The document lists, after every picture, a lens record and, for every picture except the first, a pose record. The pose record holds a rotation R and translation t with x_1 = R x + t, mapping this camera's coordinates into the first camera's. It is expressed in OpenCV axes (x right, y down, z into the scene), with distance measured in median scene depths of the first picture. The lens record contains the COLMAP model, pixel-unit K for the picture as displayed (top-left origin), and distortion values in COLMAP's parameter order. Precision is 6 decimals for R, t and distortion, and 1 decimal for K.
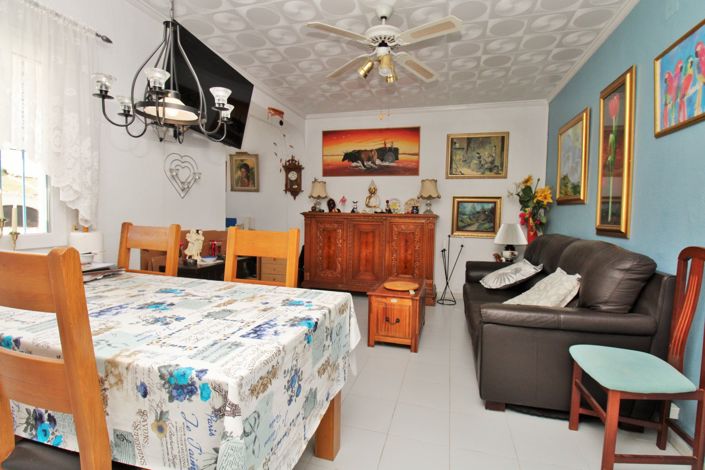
lens RADIAL K [[335.7, 0, 364.3], [0, 335.7, 231.5], [0, 0, 1]] dist [-0.005448, -0.004467]
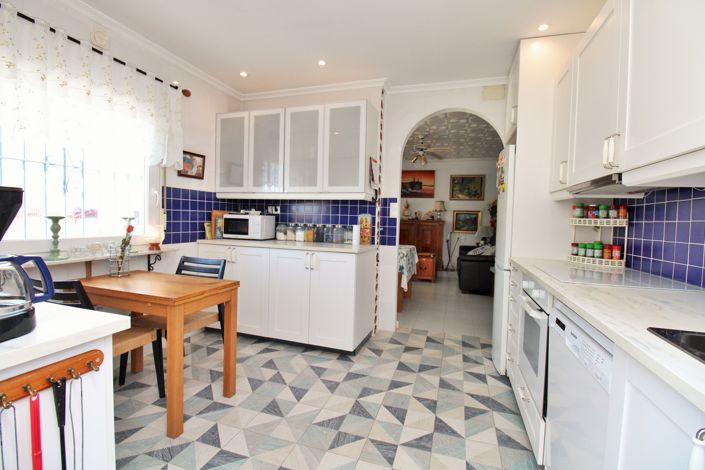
lens RADIAL K [[335.7, 0, 356.3], [0, 335.7, 231.4], [0, 0, 1]] dist [-0.005448, -0.004467]
pose [[0.999158, 0.011957, -0.039251, -0.175101], [-0.012807, 0.999687, -0.021482, 0.050631], [0.038981, 0.021966, 0.998998, -0.781538]]
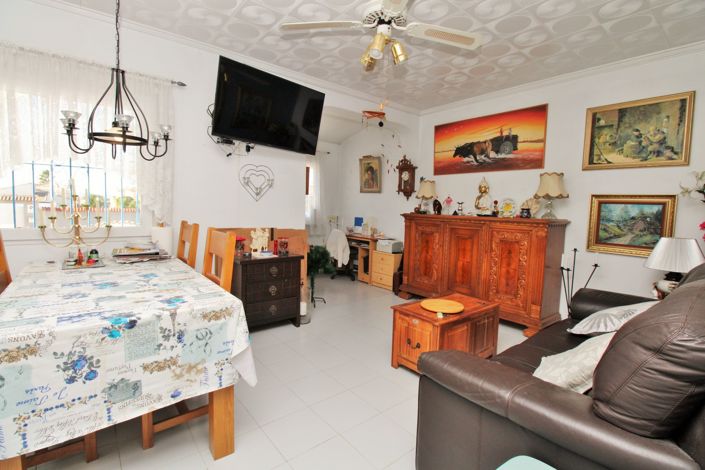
lens RADIAL K [[335.7, 0, 364.3], [0, 335.7, 233.8], [0, 0, 1]] dist [-0.005448, -0.004467]
pose [[0.818277, 0.052077, -0.572460, 0.284420], [-0.045802, 0.998628, 0.025375, -0.018530], [0.572996, 0.005456, 0.819540, 0.144120]]
